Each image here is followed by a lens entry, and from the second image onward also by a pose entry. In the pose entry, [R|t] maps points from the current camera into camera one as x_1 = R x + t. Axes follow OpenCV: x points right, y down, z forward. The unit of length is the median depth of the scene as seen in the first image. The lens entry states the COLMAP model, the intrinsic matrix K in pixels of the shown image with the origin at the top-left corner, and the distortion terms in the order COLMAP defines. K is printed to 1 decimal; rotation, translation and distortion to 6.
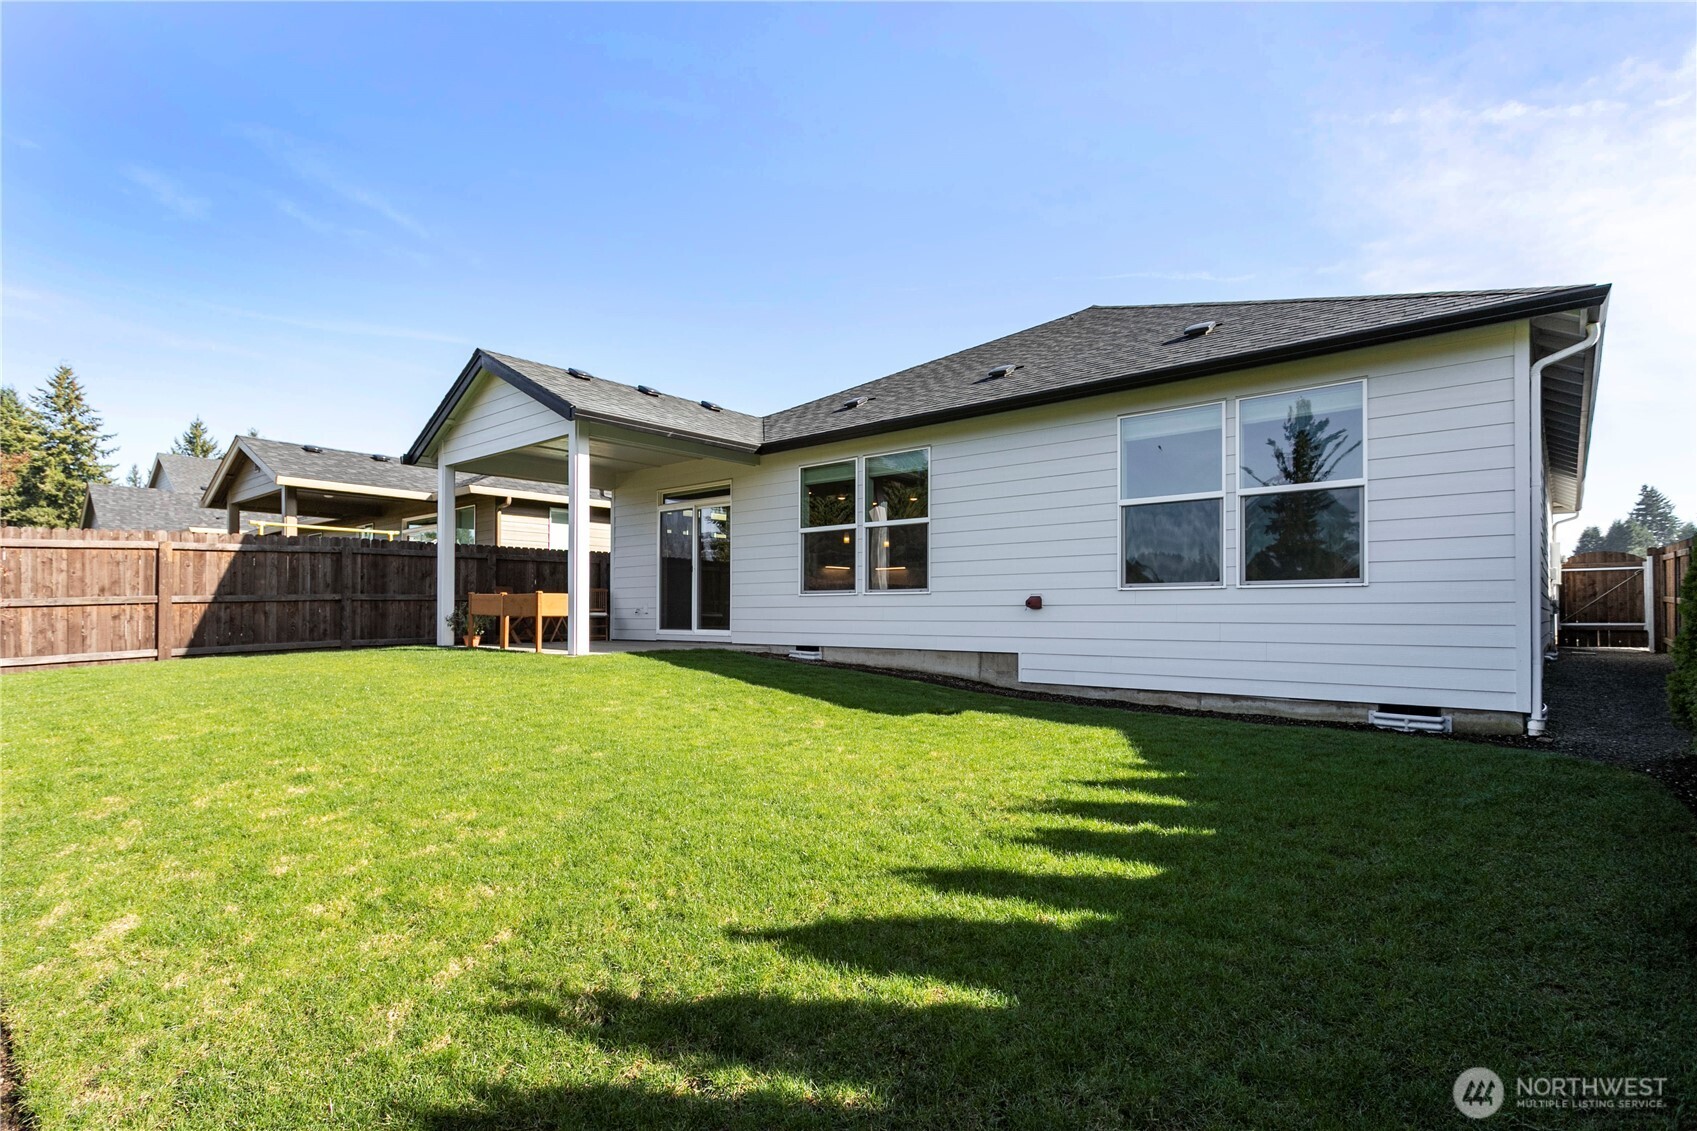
lens RADIAL K [[812.1, 0, 845.5], [0, 812.1, 564.3], [0, 0, 1]] dist [0.002730, 0.000411]
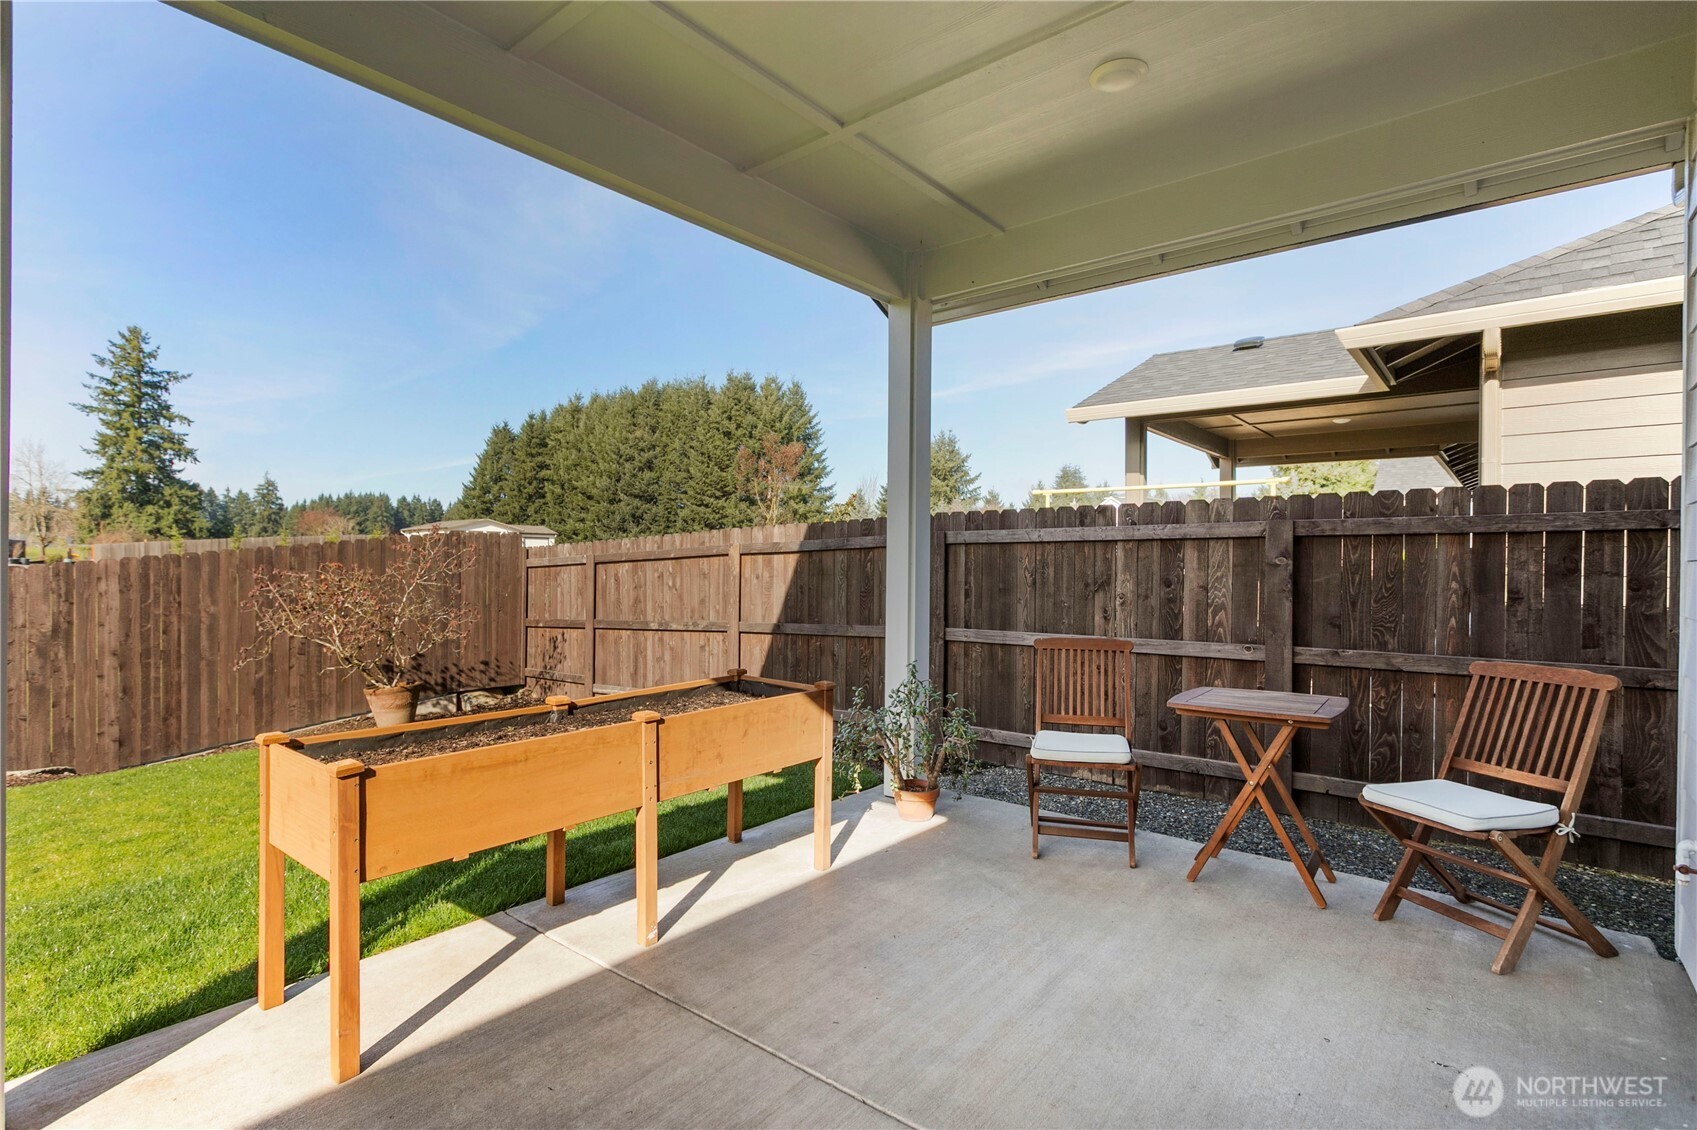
lens RADIAL K [[812.1, 0, 845.5], [0, 812.1, 563.8], [0, 0, 1]] dist [0.002730, 0.000411]
pose [[0.022677, -0.002742, -0.999739, -0.124038], [0.046573, 0.998913, -0.001683, -0.003770], [0.998657, -0.046523, 0.022780, 0.908716]]
